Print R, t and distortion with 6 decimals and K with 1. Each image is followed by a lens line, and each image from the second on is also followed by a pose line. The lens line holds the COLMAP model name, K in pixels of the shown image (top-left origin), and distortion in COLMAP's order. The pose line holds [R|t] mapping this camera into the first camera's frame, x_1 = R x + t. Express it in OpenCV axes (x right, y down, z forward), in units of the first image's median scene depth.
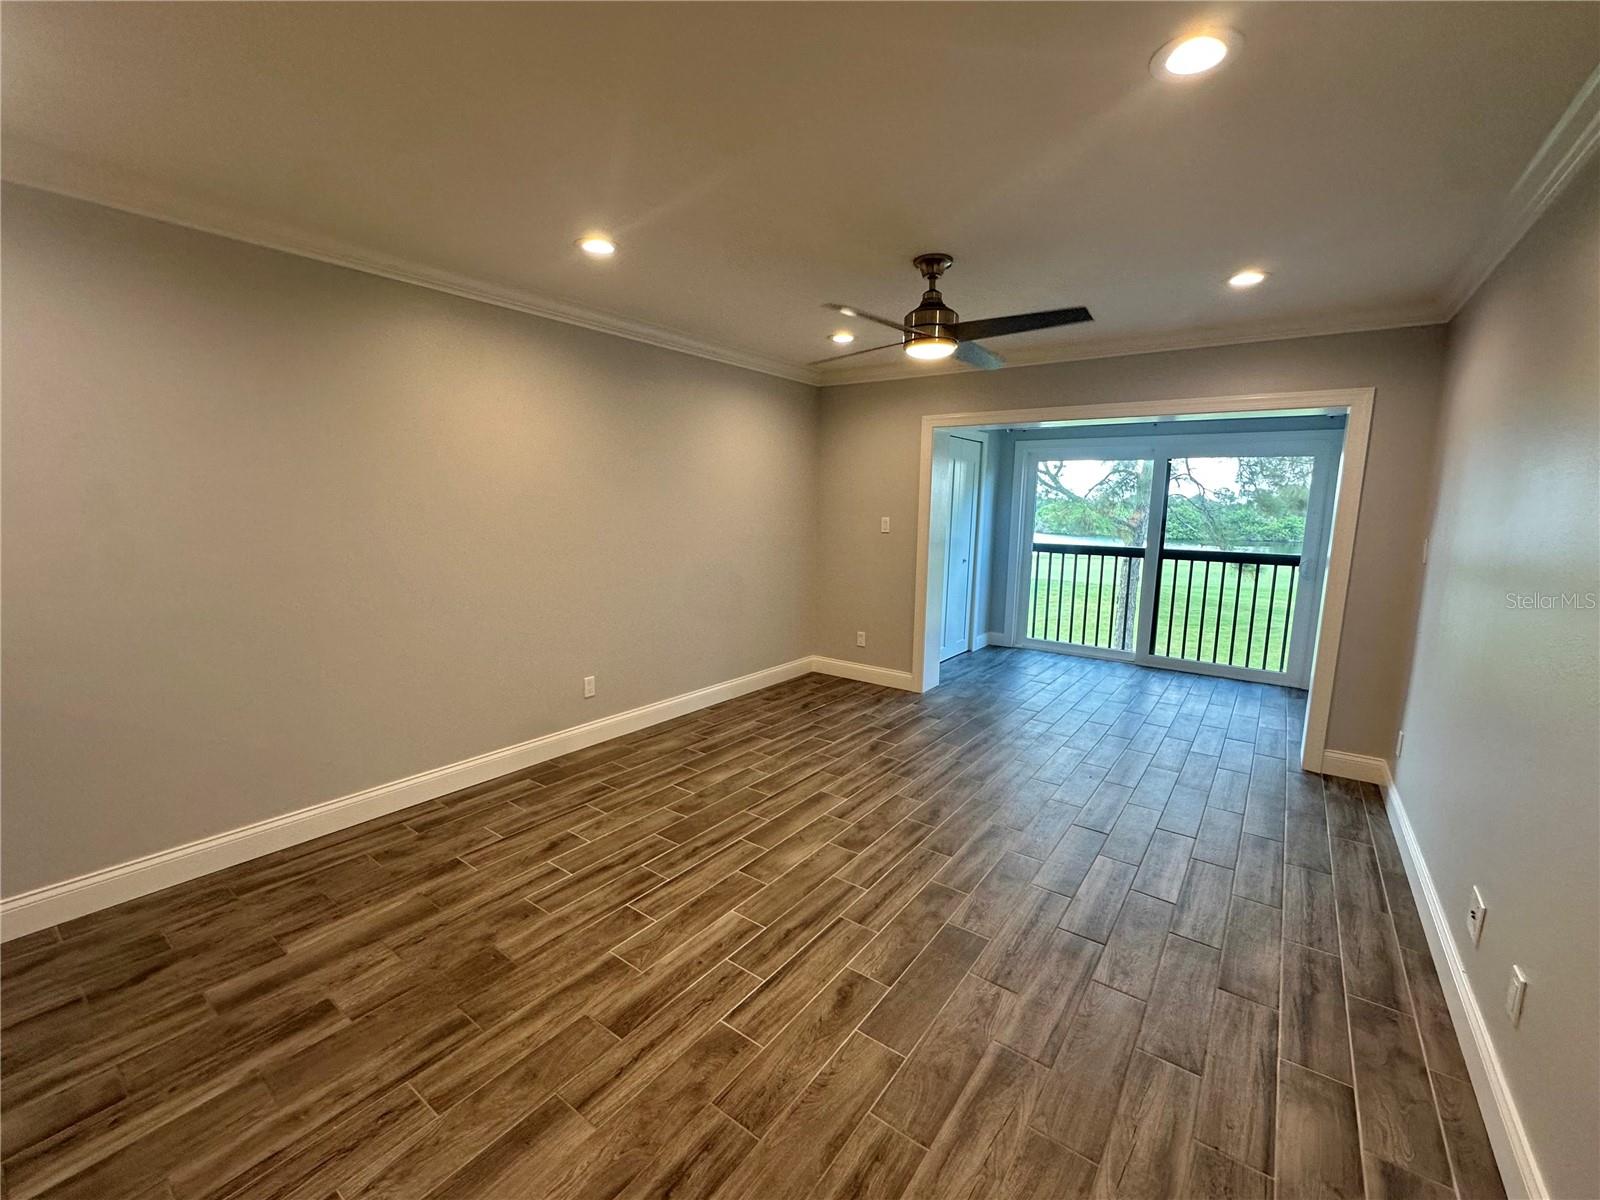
lens RADIAL K [[674.6, 0, 794.4], [0, 674.6, 601.6], [0, 0, 1]] dist [-0.003319, 0.000711]
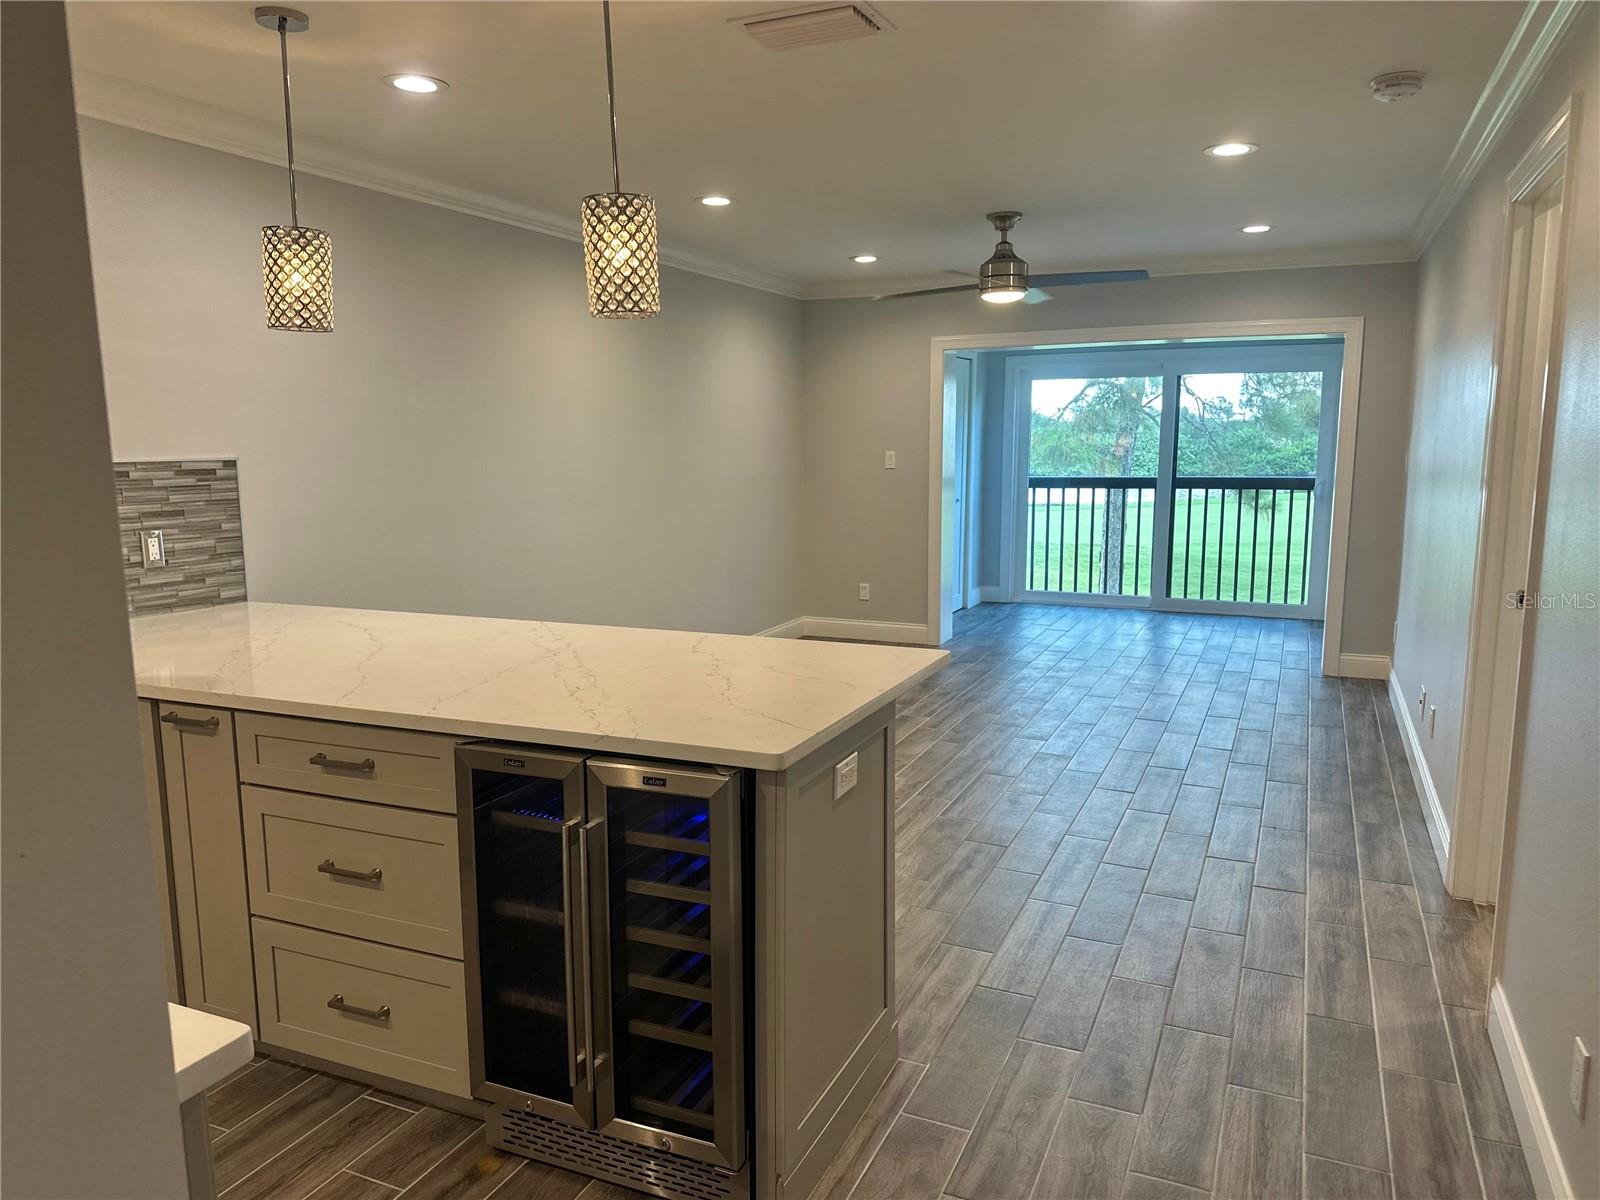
lens RADIAL K [[1120.1, 0, 788.5], [0, 1120.1, 605.8], [0, 0, 1]] dist [0.125211, -0.215745]
pose [[0.978566, -0.053477, 0.198871, -0.438553], [0.052254, 0.998569, 0.011399, 0.080437], [-0.199196, -0.000763, 0.979959, -0.617055]]
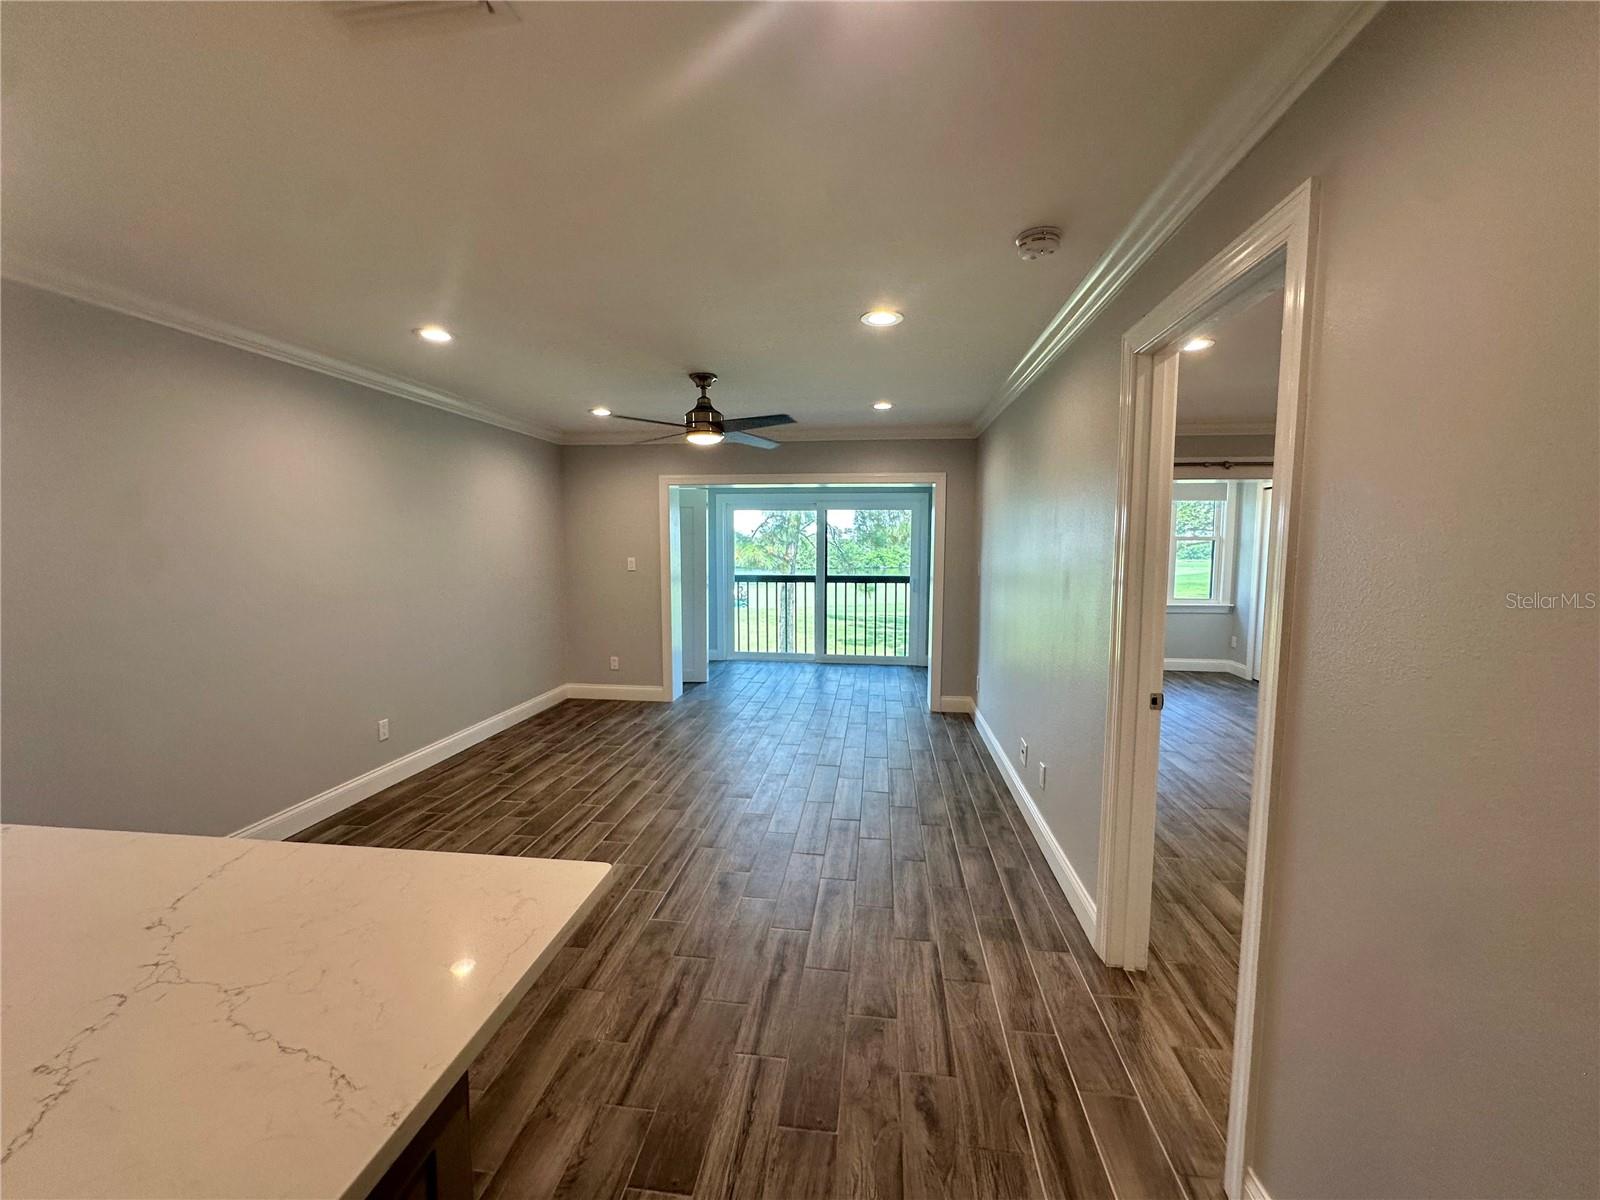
lens RADIAL K [[647.5, 0, 800.0], [0, 647.5, 600.0], [0, 0, 1]] dist [-0.001116, 0.000145]
pose [[0.872319, -0.057333, 0.485564, -0.237403], [0.083471, 0.995985, -0.032355, 0.015650], [-0.481759, 0.068754, 0.873602, -0.195086]]
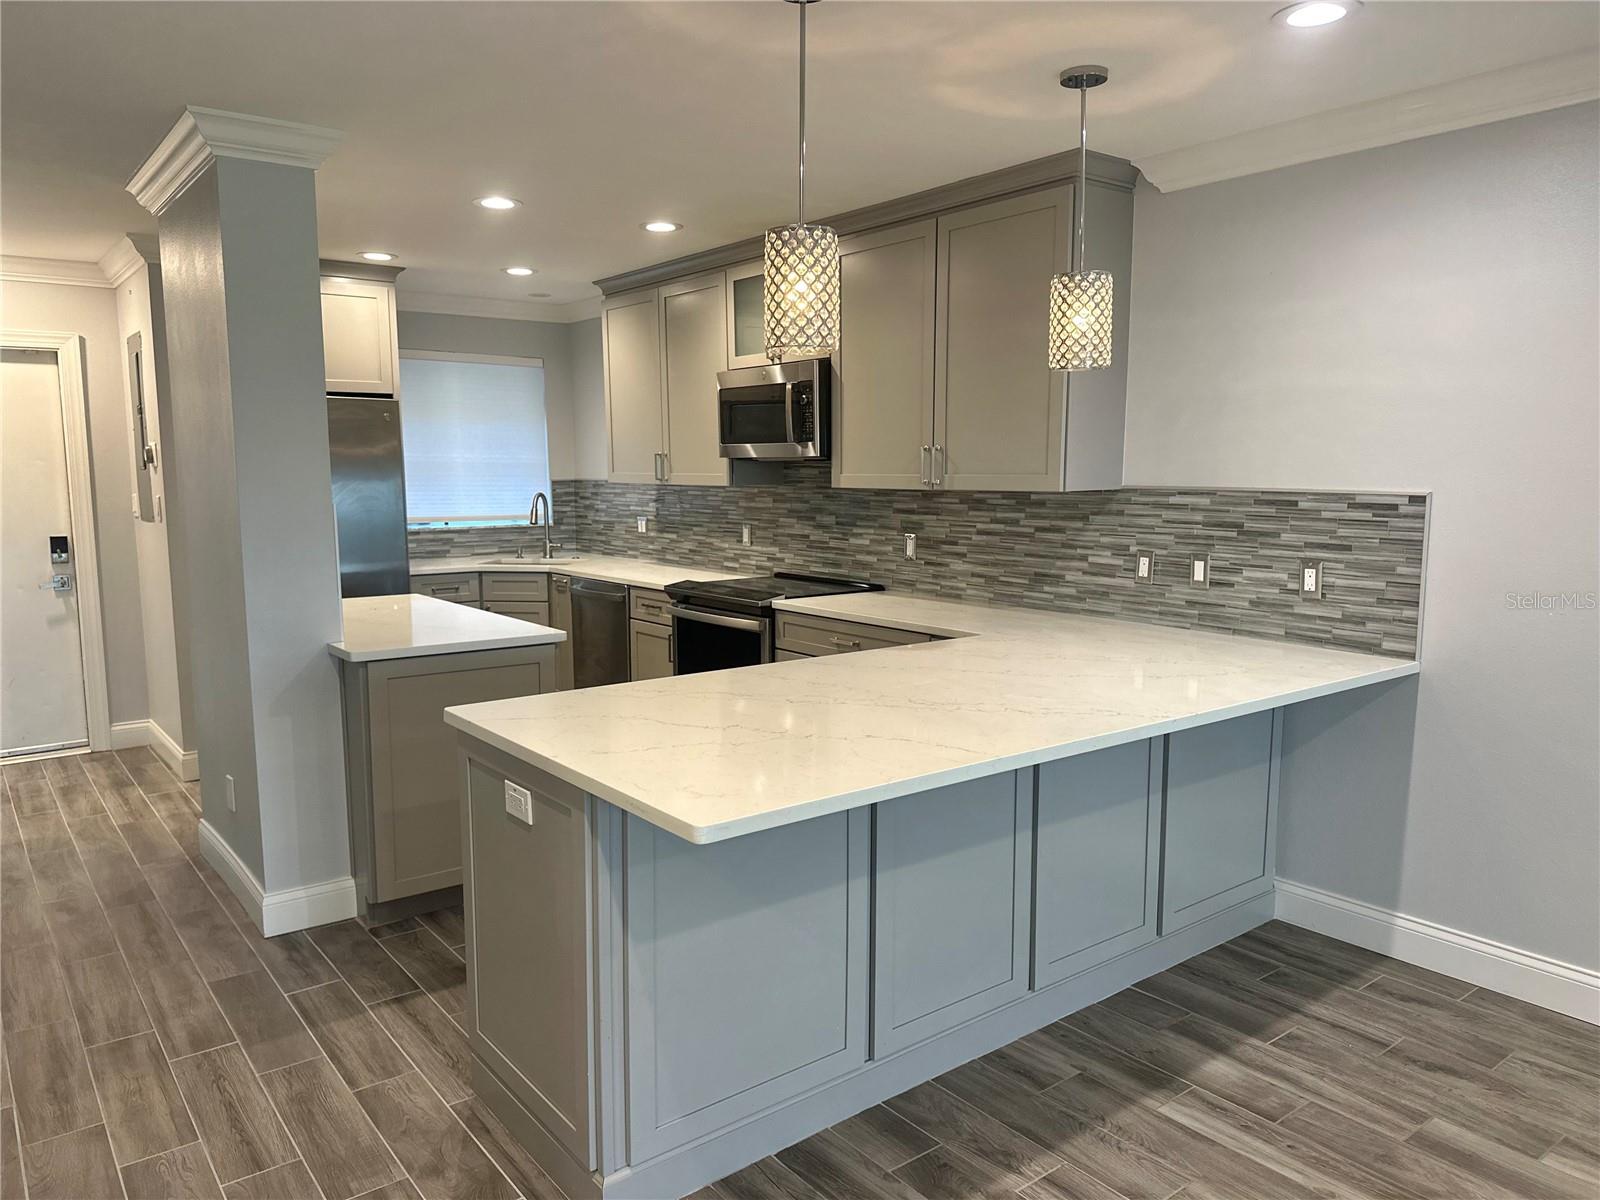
lens RADIAL K [[1109.4, 0, 798.9], [0, 1109.4, 618.7], [0, 0, 1]] dist [0.079413, -0.099745]
pose [[-0.274956, 0.117737, -0.954221, 0.267962], [-0.141191, 0.976770, 0.161203, -0.046669], [0.951033, 0.179051, -0.251945, 0.286448]]
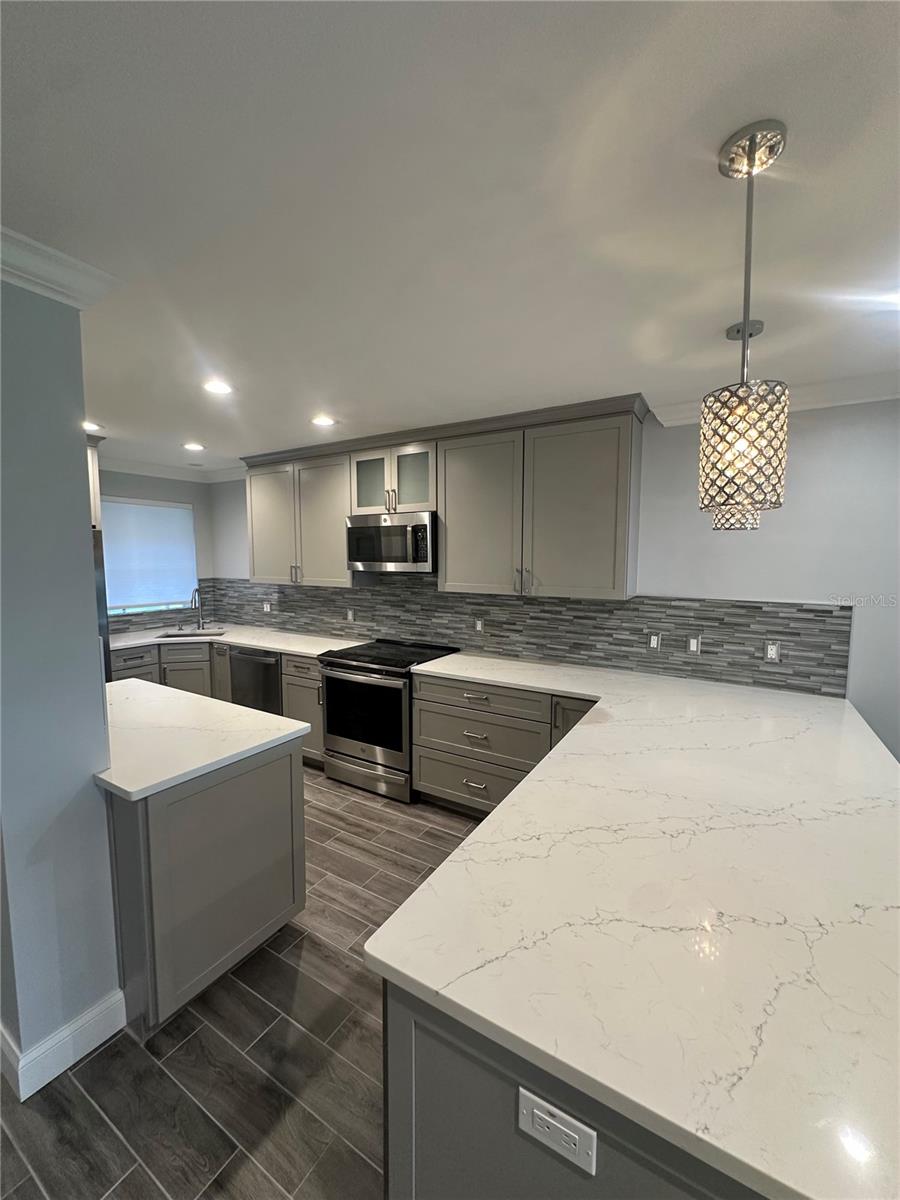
lens RADIAL K [[478.5, 0, 450.0], [0, 478.5, 600.0], [0, 0, 1]] dist [-0.003845, 0.001115]
pose [[0.093821, 0.075216, -0.992744, -0.115949], [-0.148457, 0.987051, 0.060755, -0.034151], [0.984458, 0.141679, 0.103773, -0.105120]]
